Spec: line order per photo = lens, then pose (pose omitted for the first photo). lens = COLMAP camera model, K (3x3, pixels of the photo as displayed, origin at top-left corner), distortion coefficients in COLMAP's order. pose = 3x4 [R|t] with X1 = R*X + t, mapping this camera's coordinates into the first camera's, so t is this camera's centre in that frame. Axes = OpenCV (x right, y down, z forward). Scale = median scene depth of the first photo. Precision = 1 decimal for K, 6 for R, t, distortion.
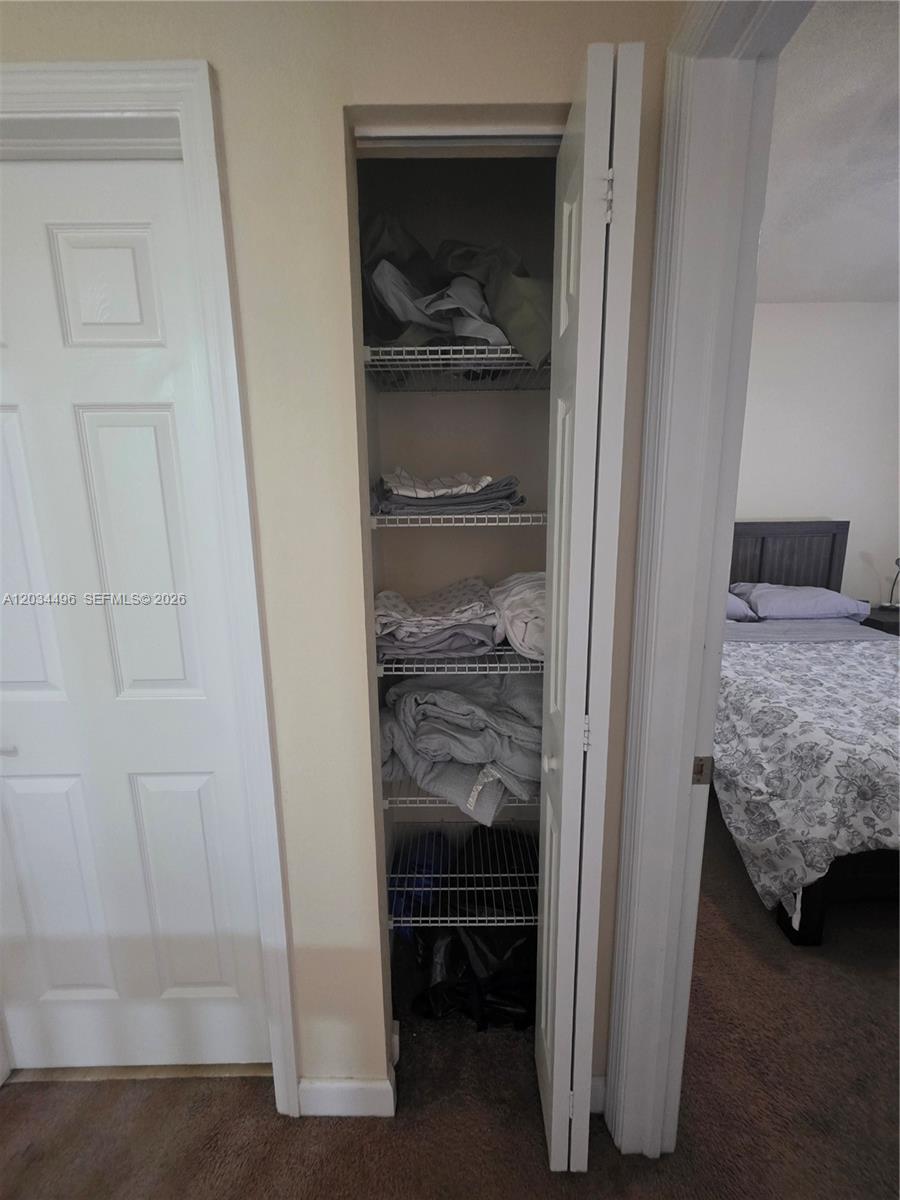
lens RADIAL K [[477.9, 0, 453.9], [0, 477.9, 599.6], [0, 0, 1]] dist [0.002837, -0.000407]
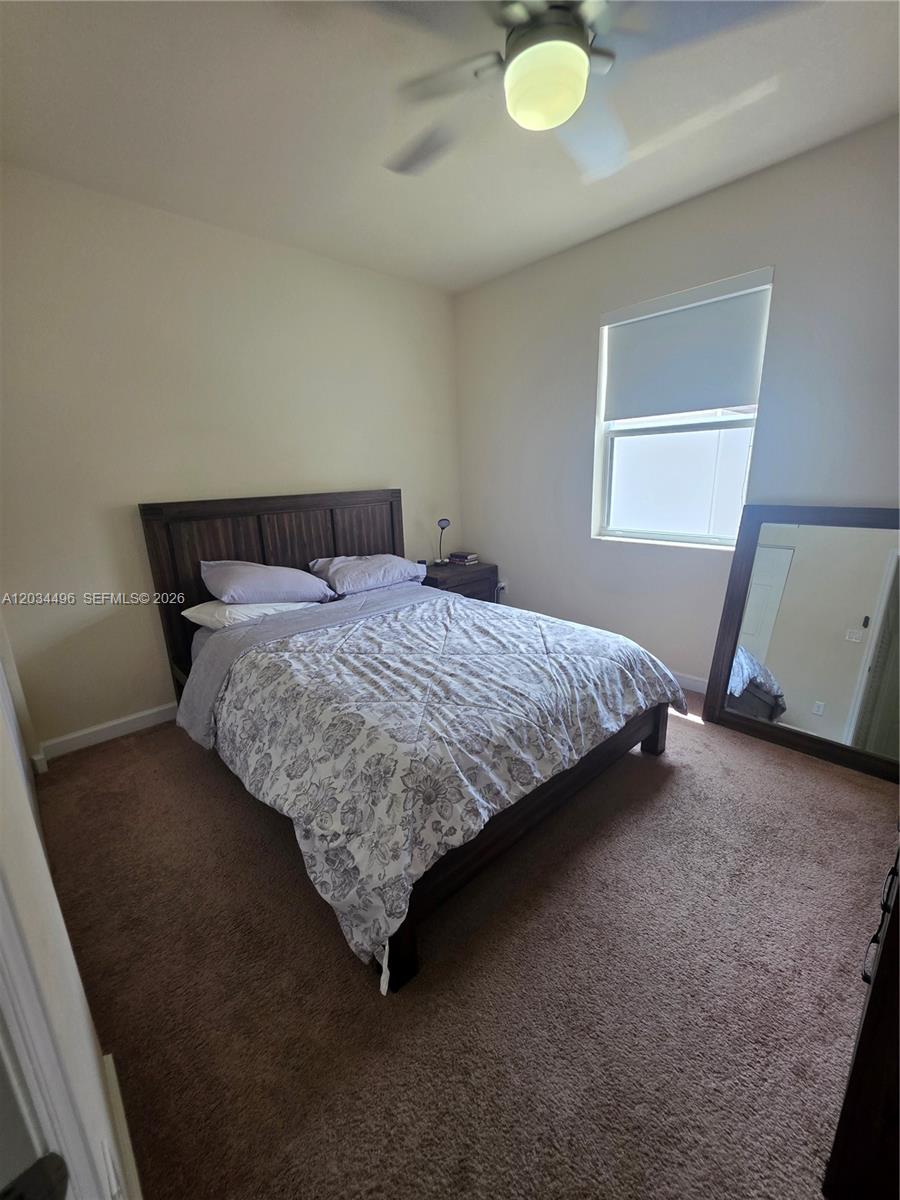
lens RADIAL K [[477.9, 0, 453.9], [0, 477.9, 599.6], [0, 0, 1]] dist [0.002837, -0.000407]
pose [[0.727259, -0.185013, 0.660957, 0.320569], [0.144000, 0.982681, 0.116623, -0.057279], [-0.671087, 0.010363, 0.741306, 0.257982]]
